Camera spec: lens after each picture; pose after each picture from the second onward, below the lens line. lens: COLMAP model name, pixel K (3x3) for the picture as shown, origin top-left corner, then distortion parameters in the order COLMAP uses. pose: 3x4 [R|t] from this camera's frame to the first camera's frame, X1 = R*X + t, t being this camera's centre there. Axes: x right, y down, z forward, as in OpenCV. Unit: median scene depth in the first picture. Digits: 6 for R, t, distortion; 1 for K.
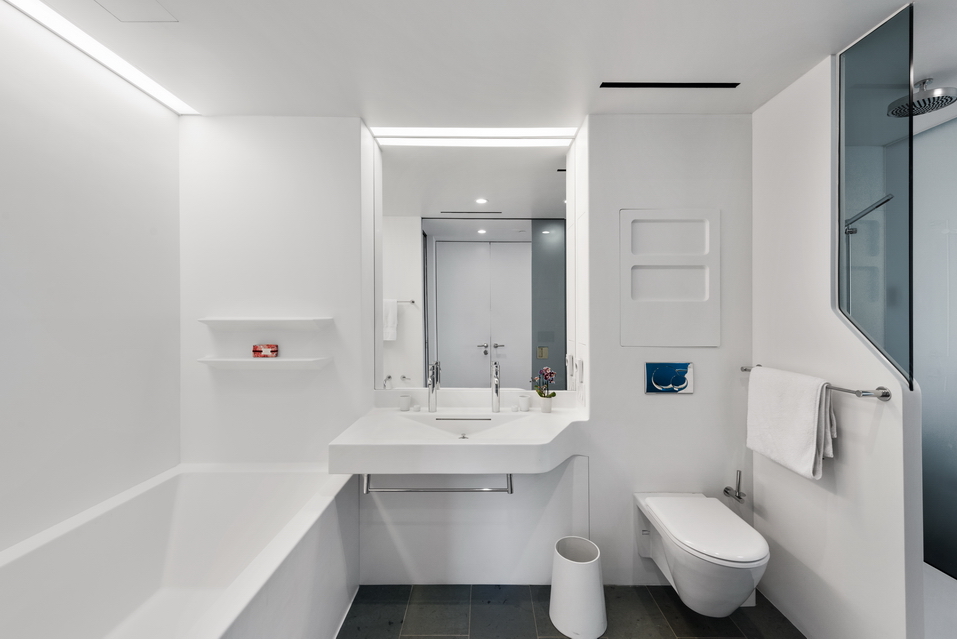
lens RADIAL K [[376.9, 0, 478.8], [0, 376.9, 315.8], [0, 0, 1]] dist [-0.000402, 0.000054]
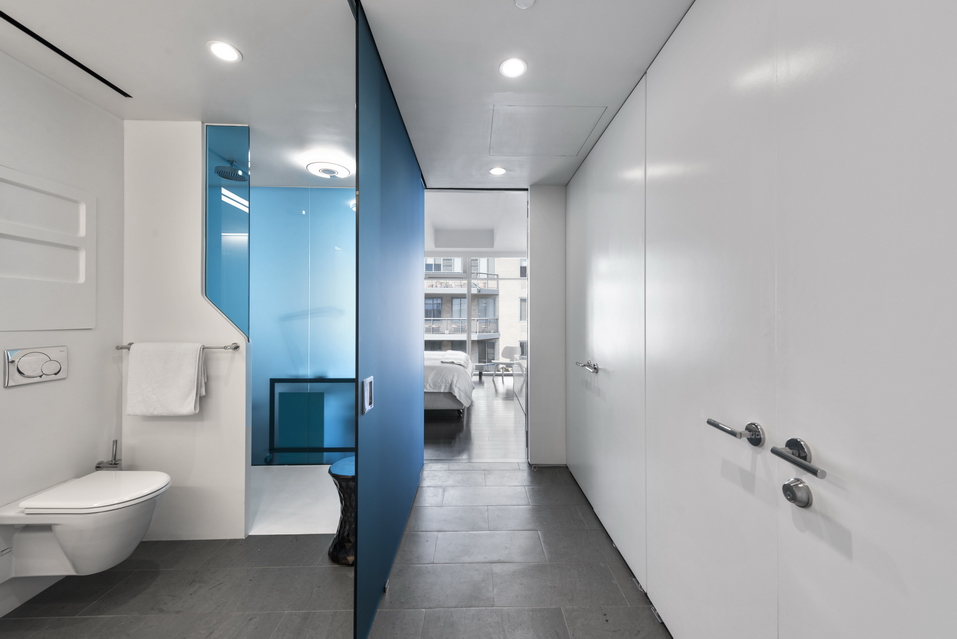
lens RADIAL K [[376.9, 0, 478.1], [0, 376.9, 317.1], [0, 0, 1]] dist [-0.000402, 0.000054]
pose [[-0.020480, 0.003603, 0.999784, -0.553282], [-0.002369, 0.999991, -0.003652, 0.068502], [-0.999787, -0.002443, -0.020471, -0.045541]]
